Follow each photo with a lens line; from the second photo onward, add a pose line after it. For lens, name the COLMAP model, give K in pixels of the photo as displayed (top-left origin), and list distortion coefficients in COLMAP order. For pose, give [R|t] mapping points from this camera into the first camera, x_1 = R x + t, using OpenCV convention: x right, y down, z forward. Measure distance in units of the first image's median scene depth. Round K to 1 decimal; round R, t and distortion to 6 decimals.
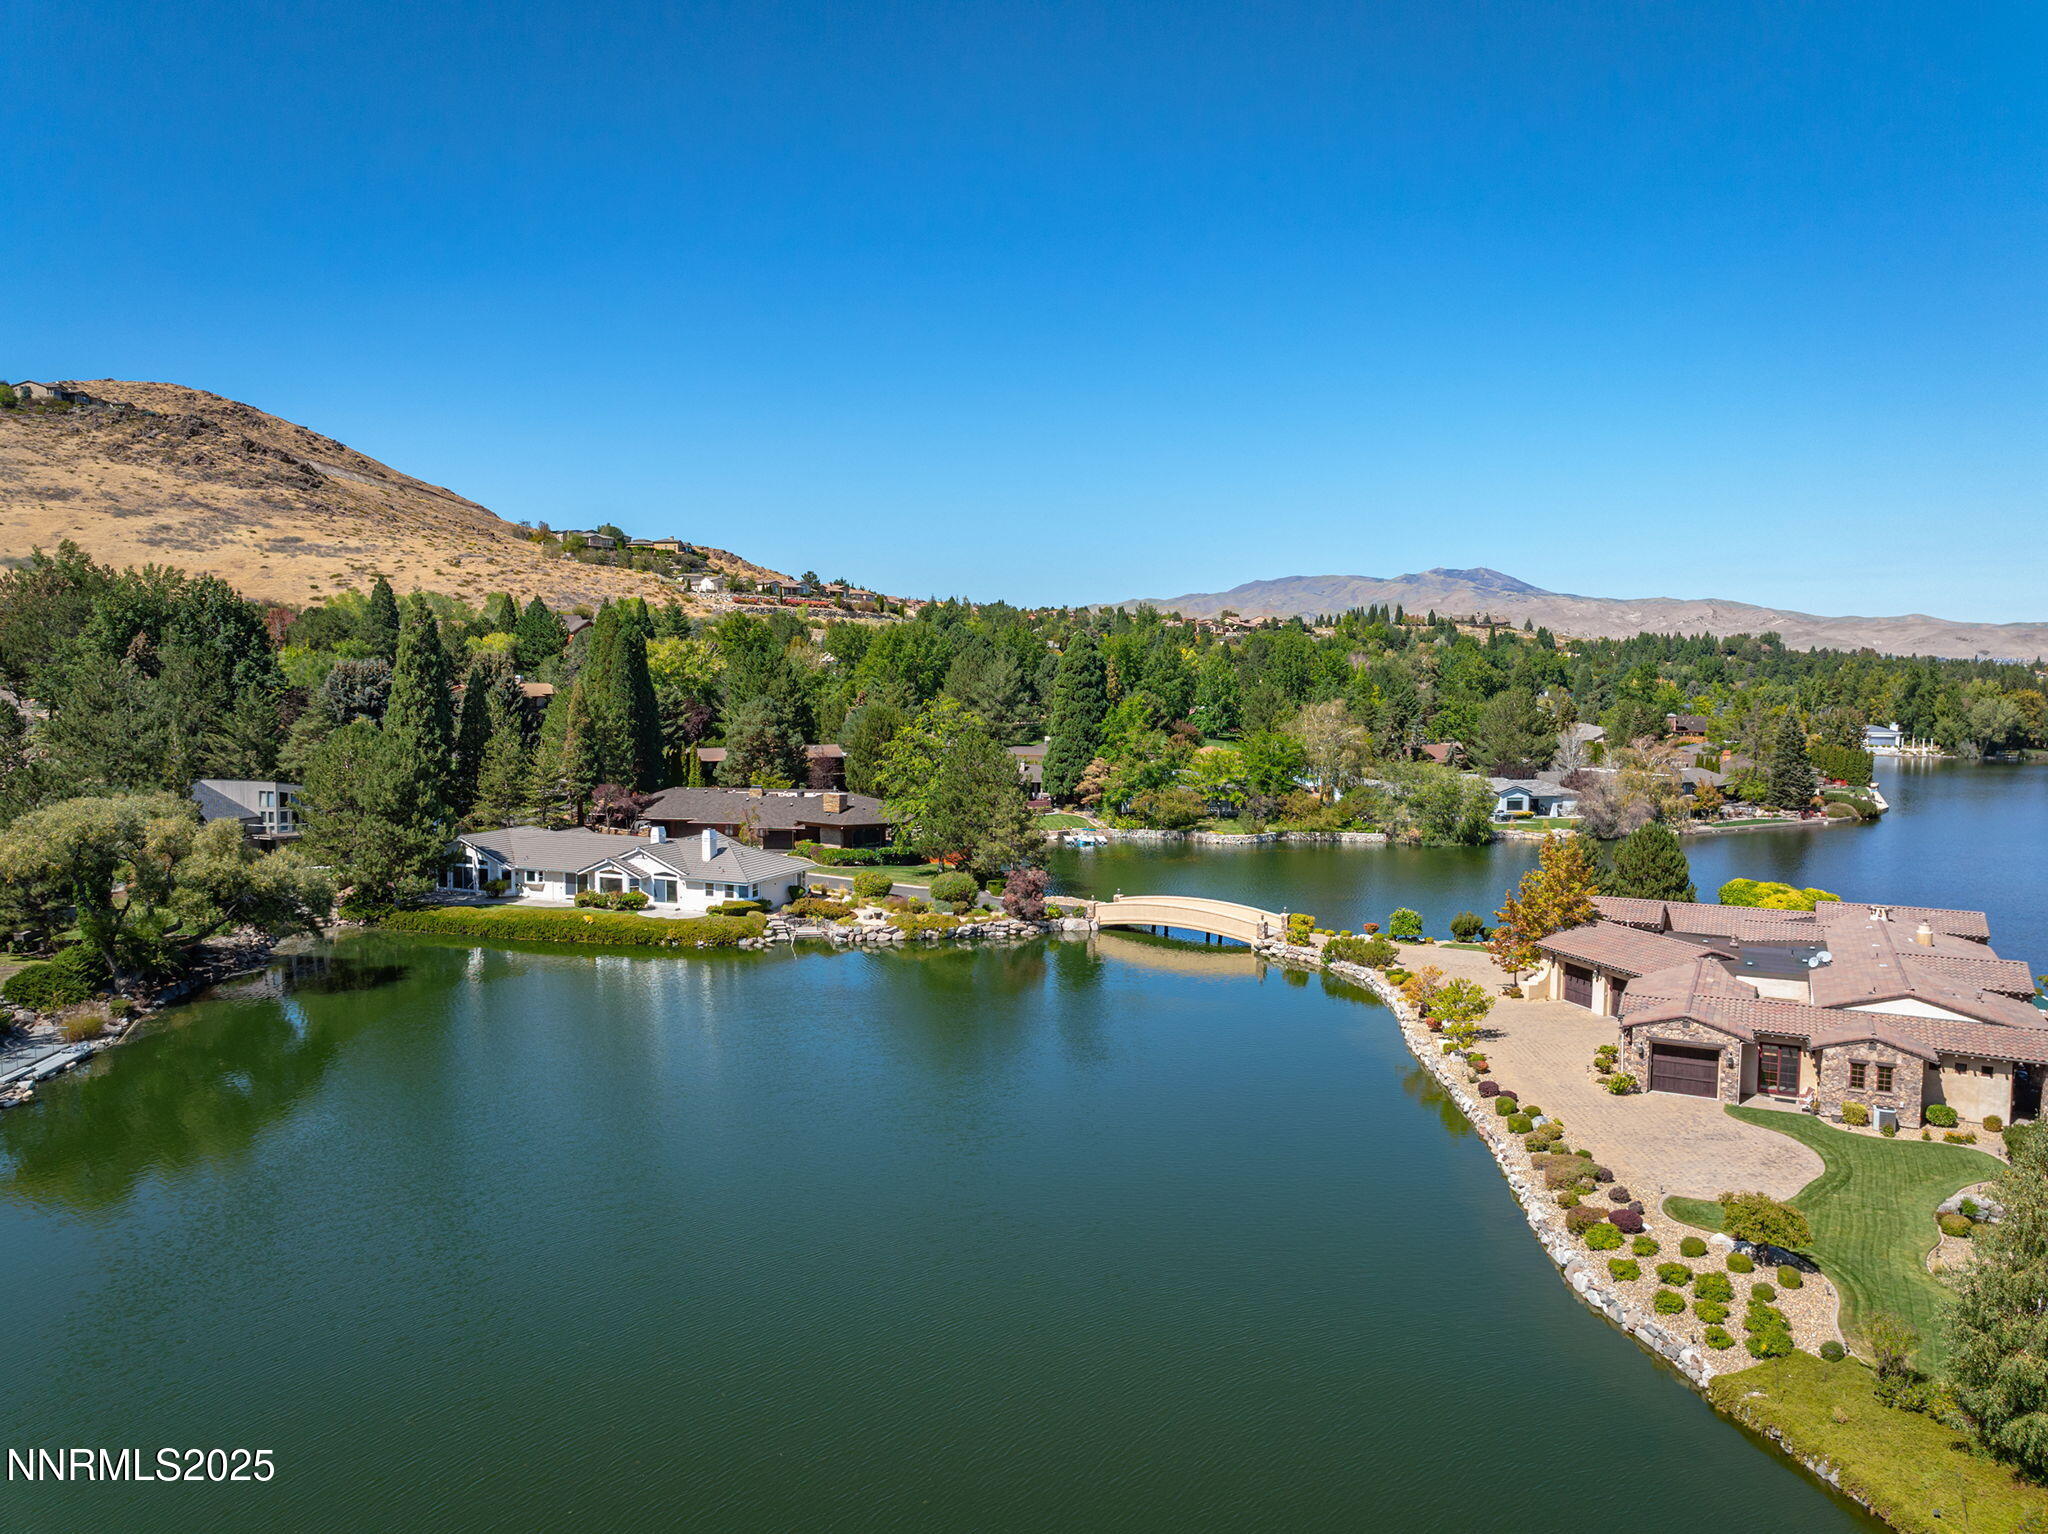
lens RADIAL K [[1420.6, 0, 1024.0], [0, 1420.6, 767.0], [0, 0, 1]] dist [-0.032600, 0.008091]
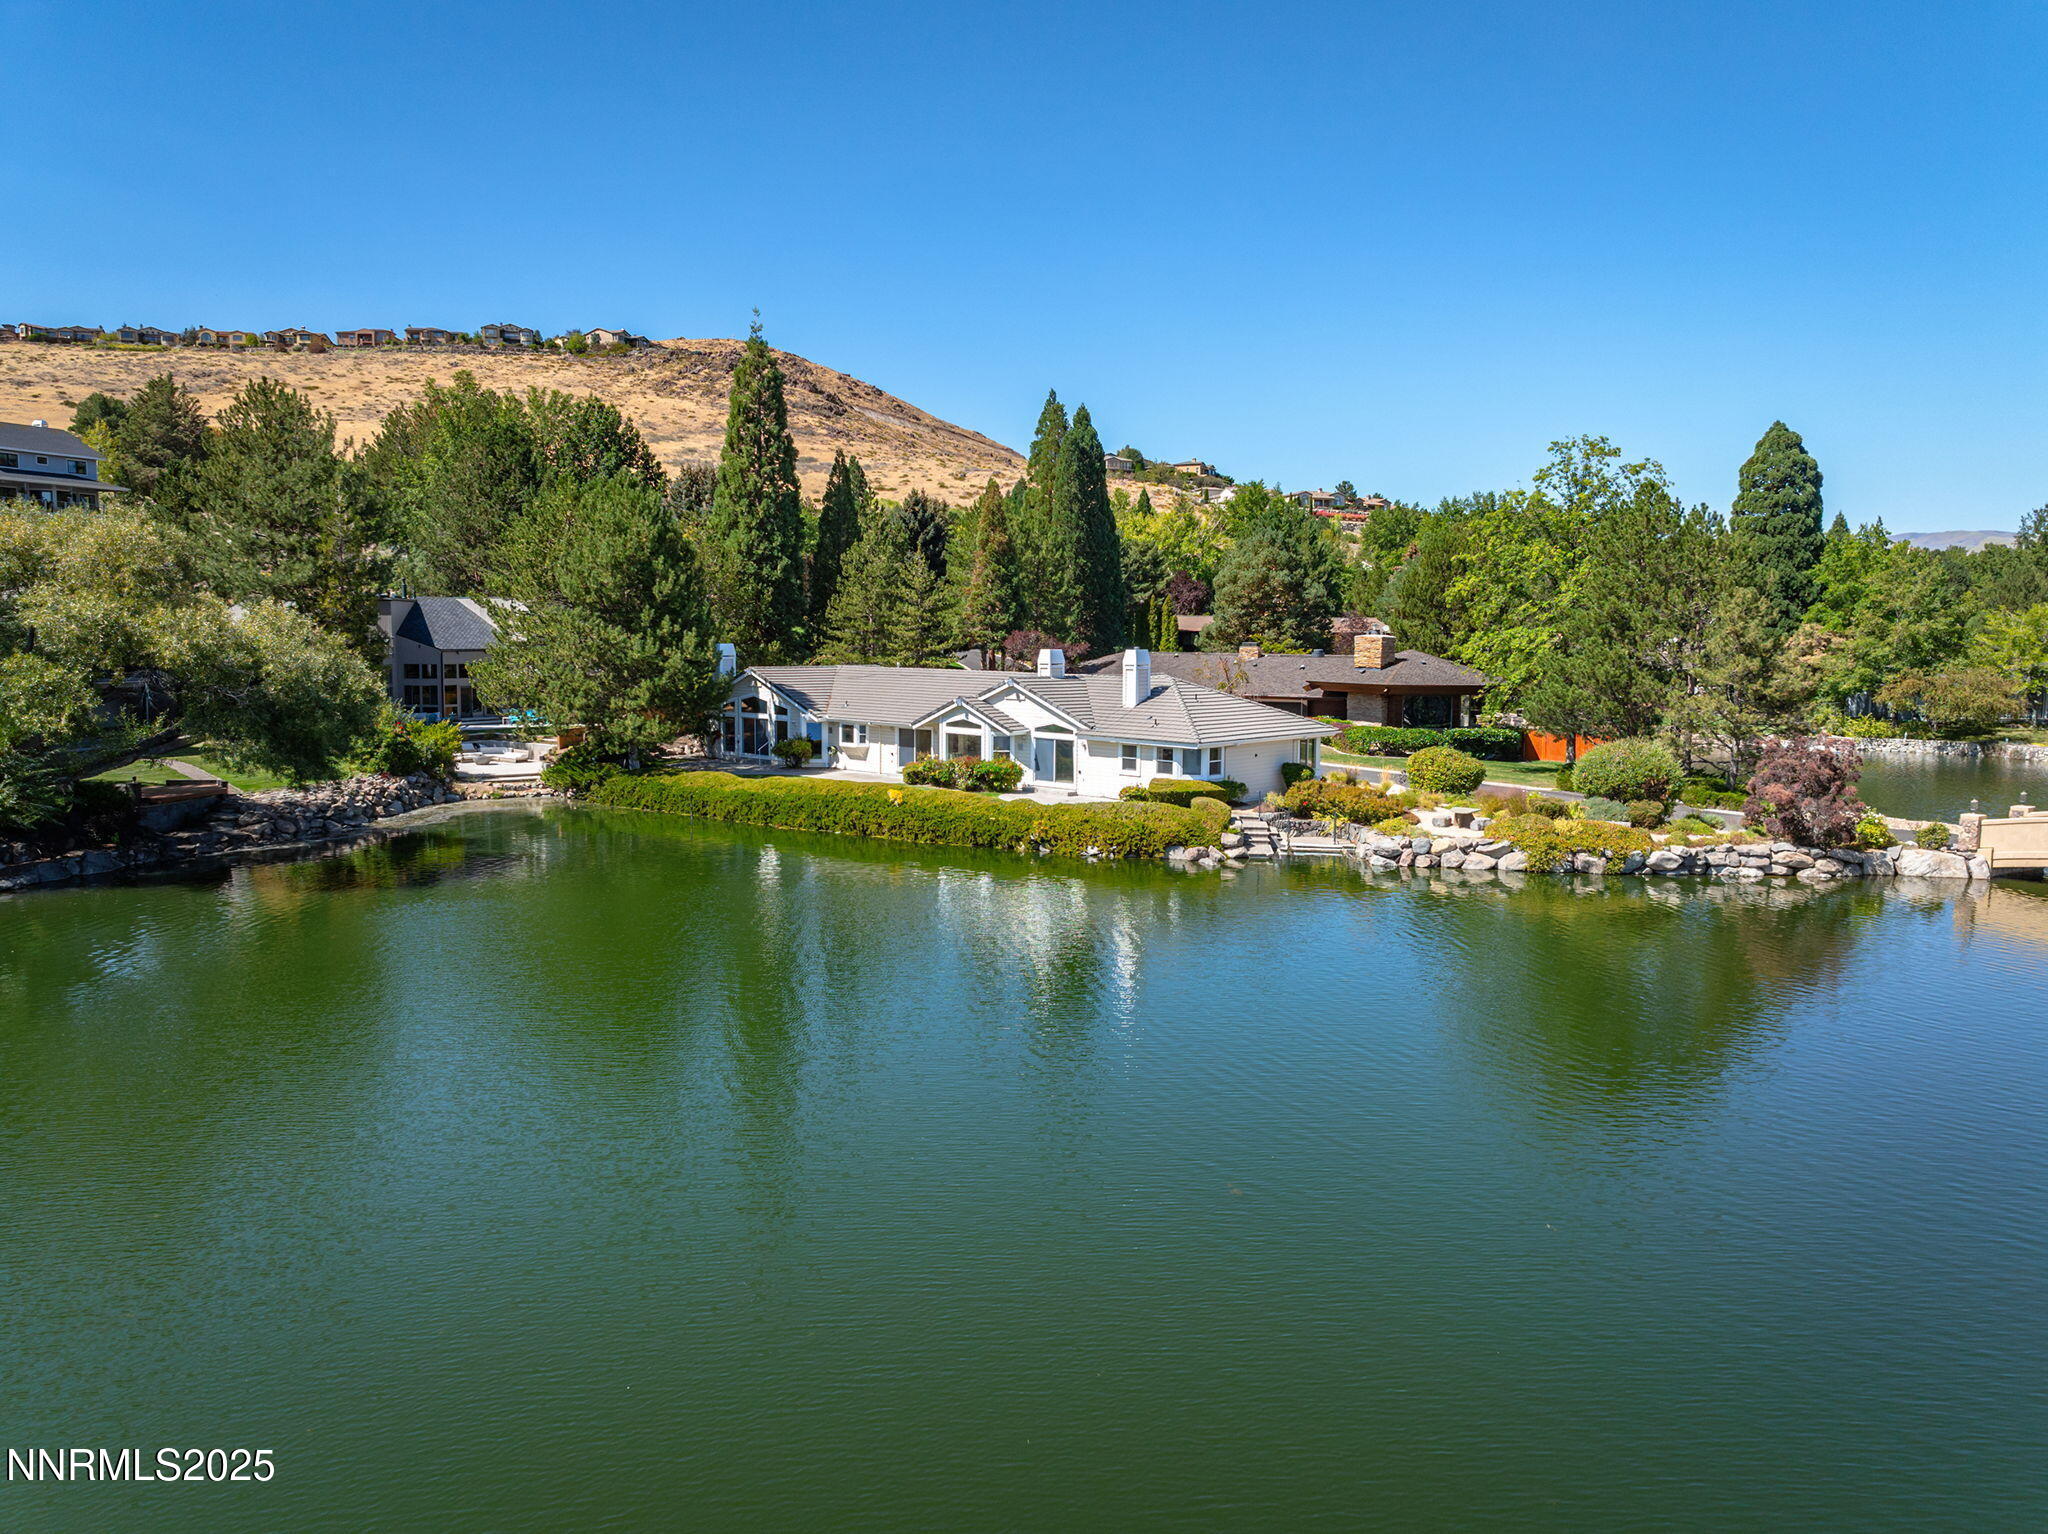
lens RADIAL K [[1458.8, 0, 1024.0], [0, 1458.8, 767.0], [0, 0, 1]] dist [-0.030517, 0.016332]
pose [[0.934608, 0.035789, -0.353873, -0.063853], [-0.026860, 0.999186, 0.030114, 0.070880], [0.354663, -0.018640, 0.934809, 0.457112]]
